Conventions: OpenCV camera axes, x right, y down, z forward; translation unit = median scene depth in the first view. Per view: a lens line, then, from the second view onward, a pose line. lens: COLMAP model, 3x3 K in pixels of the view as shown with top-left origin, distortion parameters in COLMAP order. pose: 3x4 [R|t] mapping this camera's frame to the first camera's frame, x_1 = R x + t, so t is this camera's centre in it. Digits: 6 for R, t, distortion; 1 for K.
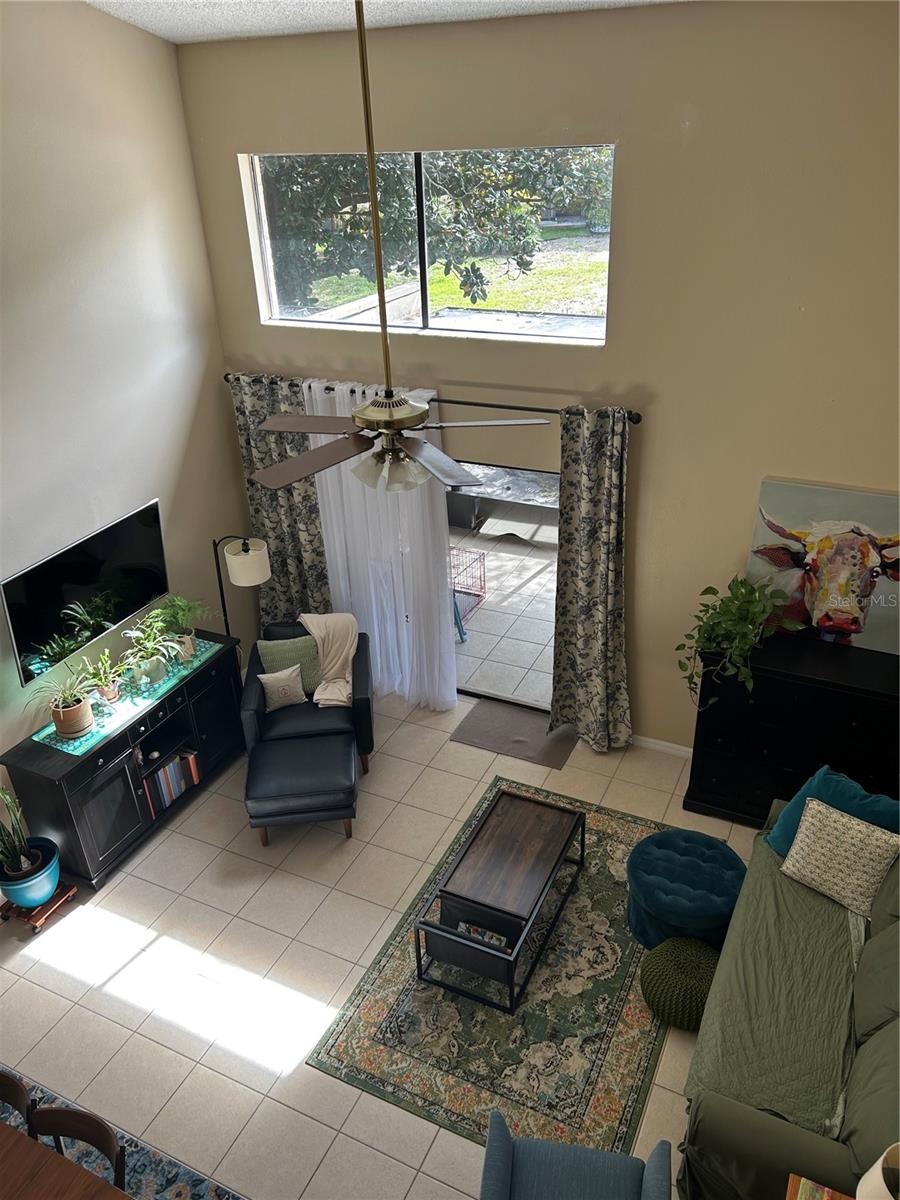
lens RADIAL K [[899.4, 0, 448.7], [0, 899.4, 613.0], [0, 0, 1]] dist [0.064621, -0.075251]
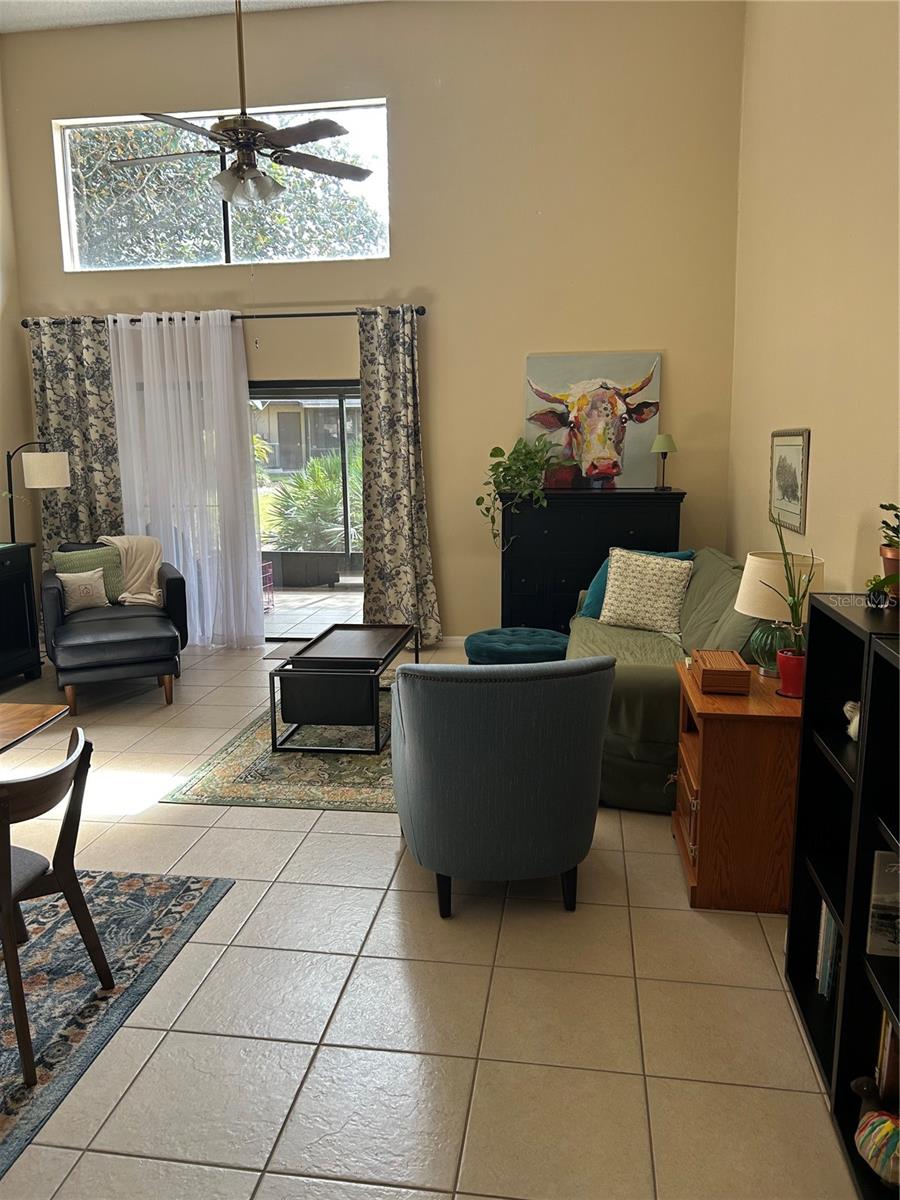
lens RADIAL K [[899.4, 0, 452.3], [0, 899.4, 594.4], [0, 0, 1]] dist [0.064621, -0.075251]
pose [[0.951472, -0.019426, 0.307121, -0.126792], [0.126220, 0.934830, -0.331905, 0.528939], [-0.280658, 0.354563, 0.891917, 0.052136]]
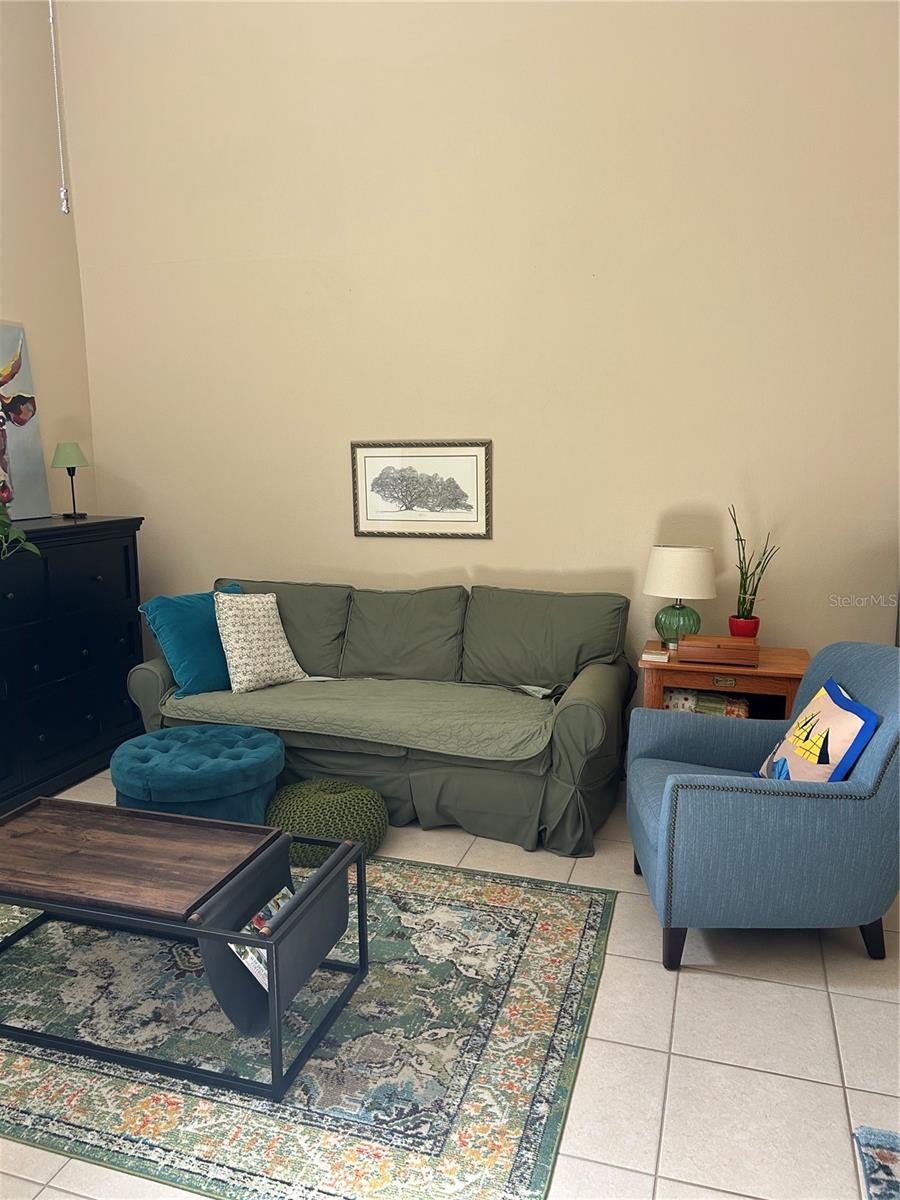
lens RADIAL K [[899.4, 0, 451.3], [0, 899.4, 590.8], [0, 0, 1]] dist [0.064621, -0.075251]
pose [[-0.153404, -0.112161, 0.981778, -0.410283], [0.500651, 0.847760, 0.175077, 0.141897], [-0.851948, 0.518385, -0.073896, 0.753920]]
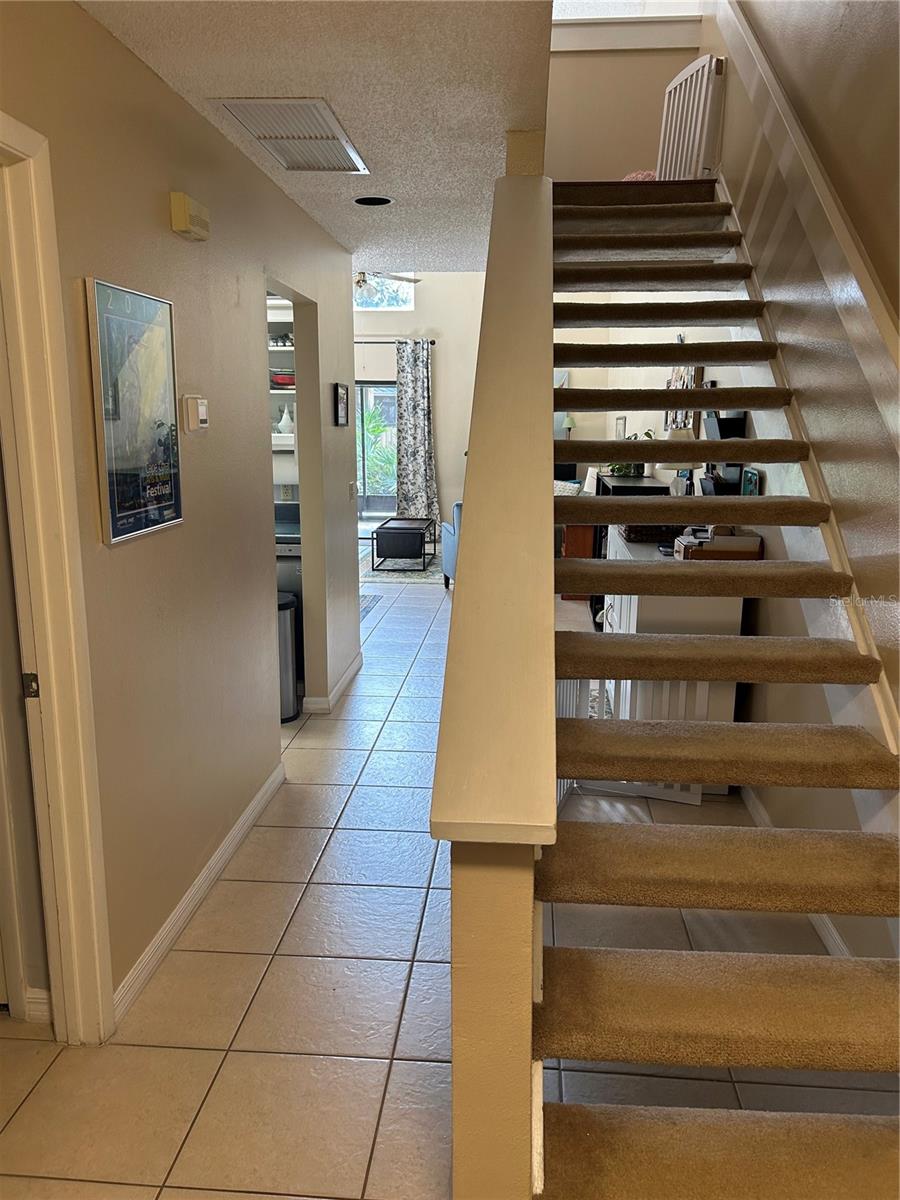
lens RADIAL K [[899.4, 0, 461.5], [0, 899.4, 610.3], [0, 0, 1]] dist [0.064621, -0.075251]
pose [[0.927575, -0.029565, 0.372465, -0.511695], [0.143879, 0.948254, -0.283044, 0.944106], [-0.344823, 0.316135, 0.883830, -0.645523]]
